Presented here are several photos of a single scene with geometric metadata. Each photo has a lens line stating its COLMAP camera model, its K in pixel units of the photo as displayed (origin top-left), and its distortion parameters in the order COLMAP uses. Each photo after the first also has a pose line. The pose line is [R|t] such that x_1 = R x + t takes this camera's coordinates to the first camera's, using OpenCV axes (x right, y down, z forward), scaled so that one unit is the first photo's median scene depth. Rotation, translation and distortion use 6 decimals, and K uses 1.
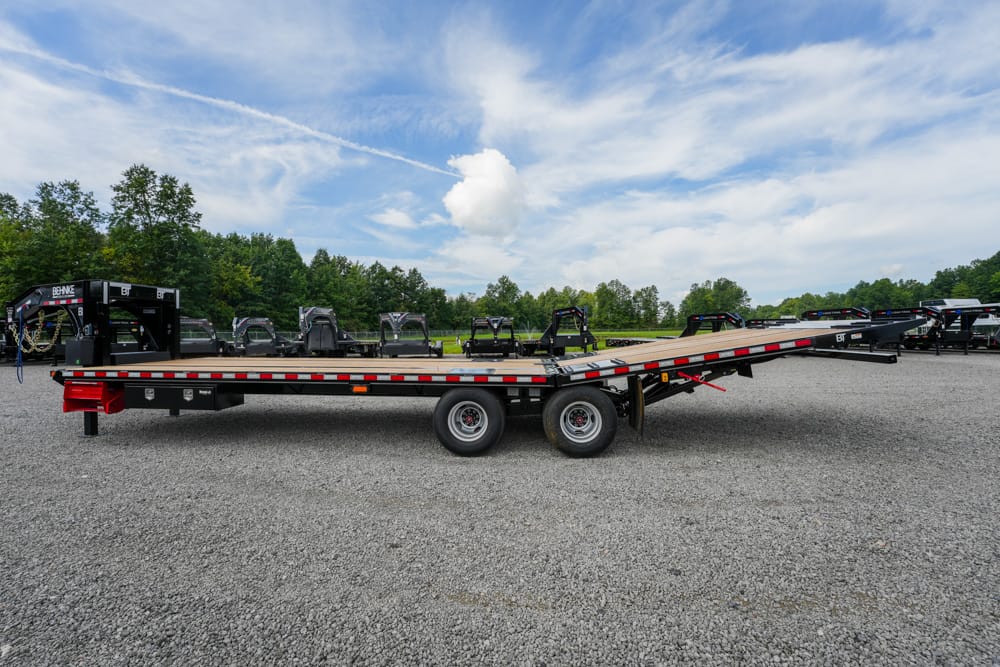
lens RADIAL K [[403.0, 0, 499.2], [0, 403.0, 328.5], [0, 0, 1]] dist [-0.022993, 0.000560]
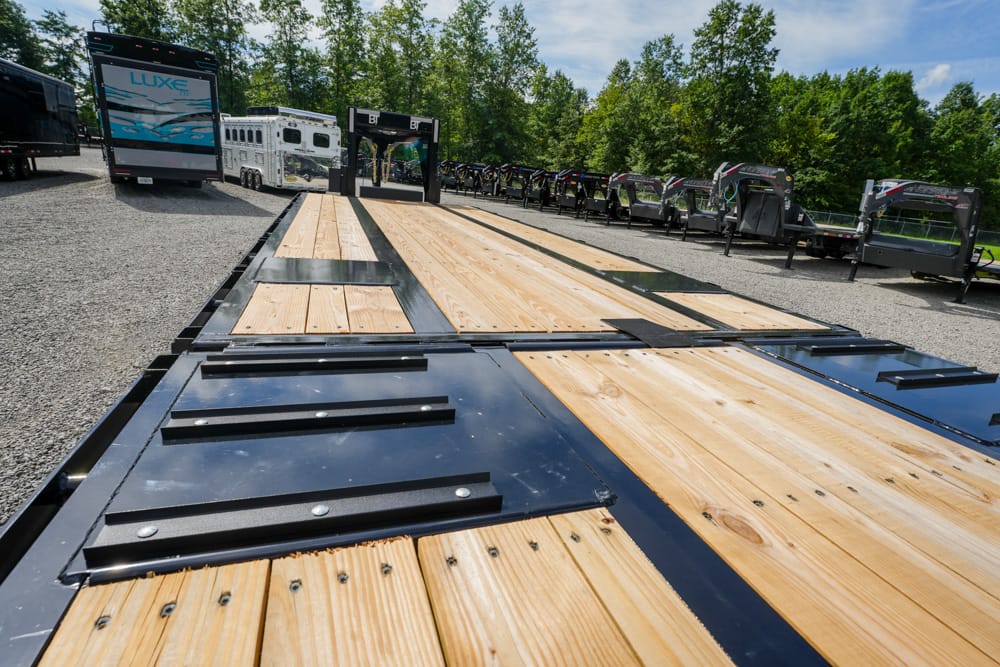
lens RADIAL K [[481.0, 0, 496.1], [0, 481.0, 333.4], [0, 0, 1]] dist [-0.013451, 0.002016]
pose [[0.386083, 0.325637, -0.863076, 0.036041], [-0.094921, 0.944678, 0.313964, 0.000404], [0.917567, -0.039292, 0.395634, 0.088521]]
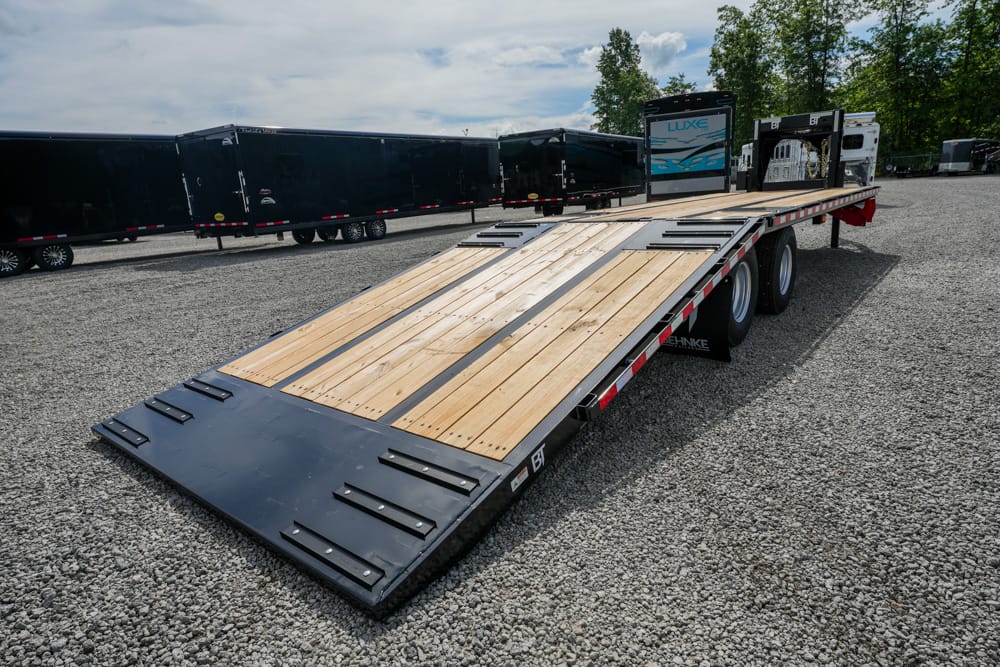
lens RADIAL K [[570.7, 0, 499.7], [0, 570.7, 333.5], [0, 0, 1]] dist [0.007370, 0.001638]
pose [[-0.566864, 0.238870, -0.788420, 0.102452], [0.070602, 0.967605, 0.242396, 0.003516], [0.820781, 0.081742, -0.565365, 0.147282]]
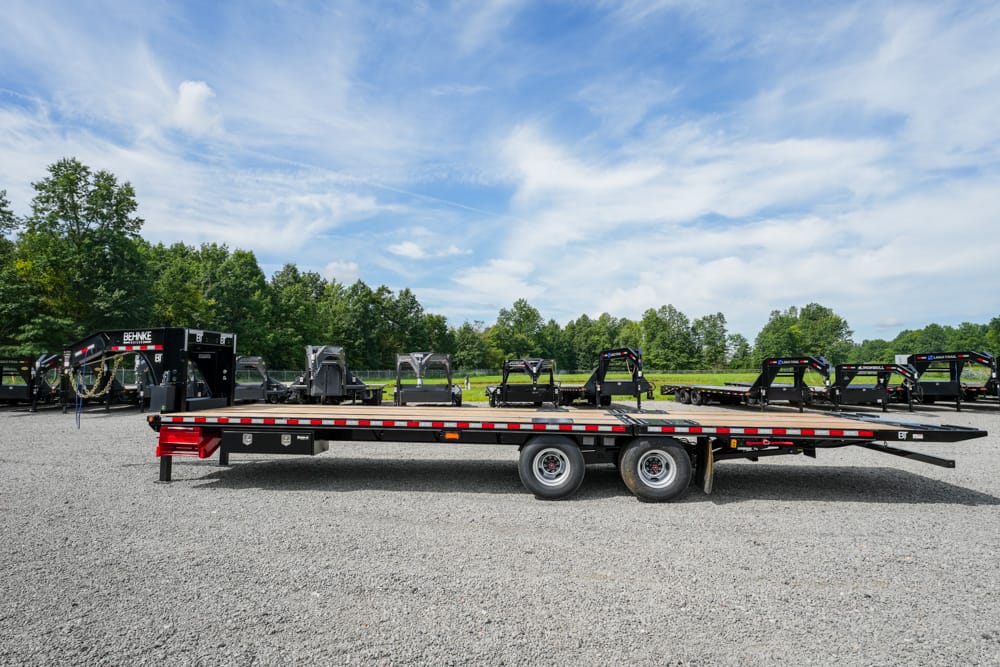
lens RADIAL K [[537.1, 0, 500.7], [0, 537.1, 338.2], [0, 0, 1]] dist [-0.002133, 0.001191]
pose [[0.999736, 0.009619, -0.020847, -0.016114], [-0.010738, 0.998470, -0.054247, -0.002905], [0.020293, 0.054457, 0.998310, -0.038857]]
